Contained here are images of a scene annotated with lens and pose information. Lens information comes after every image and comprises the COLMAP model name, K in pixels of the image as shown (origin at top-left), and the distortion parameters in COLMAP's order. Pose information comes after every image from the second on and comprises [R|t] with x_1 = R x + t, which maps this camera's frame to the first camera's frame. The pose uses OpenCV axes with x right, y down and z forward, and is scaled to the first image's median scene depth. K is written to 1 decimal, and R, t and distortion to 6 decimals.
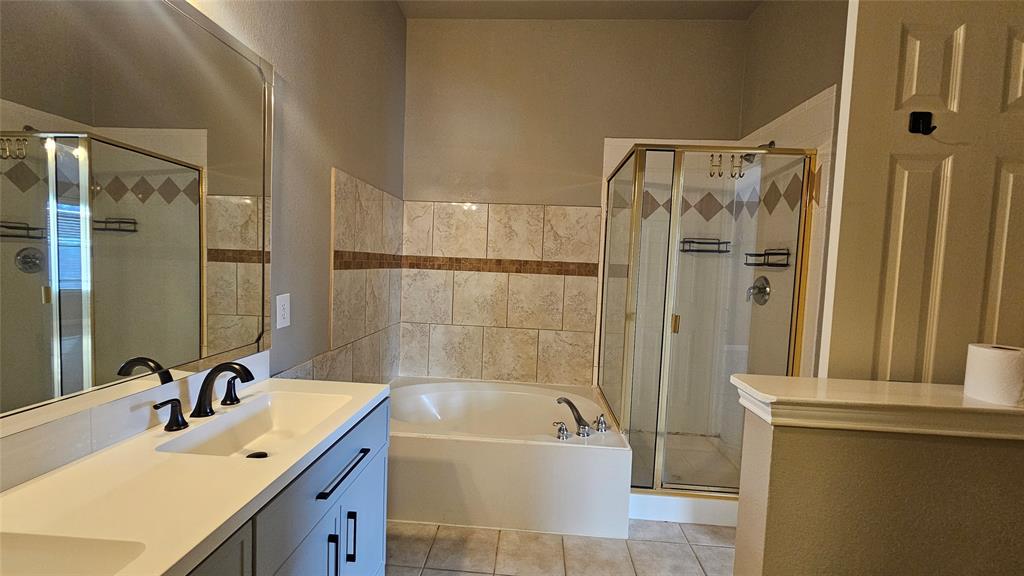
lens RADIAL K [[419.6, 0, 512.8], [0, 419.6, 285.6], [0, 0, 1]] dist [-0.002426, -0.000017]
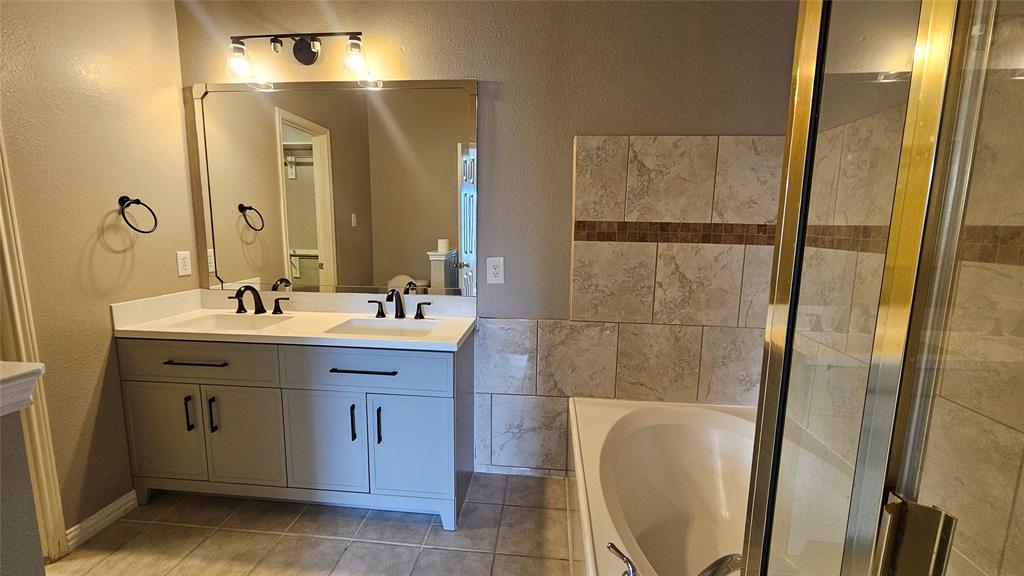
lens RADIAL K [[419.6, 0, 506.9], [0, 419.6, 286.1], [0, 0, 1]] dist [-0.002426, -0.000017]
pose [[-0.054022, 0.102213, -0.993295, 0.584155], [-0.073400, 0.991650, 0.106035, -0.024689], [0.995838, 0.078636, -0.046069, 0.896202]]
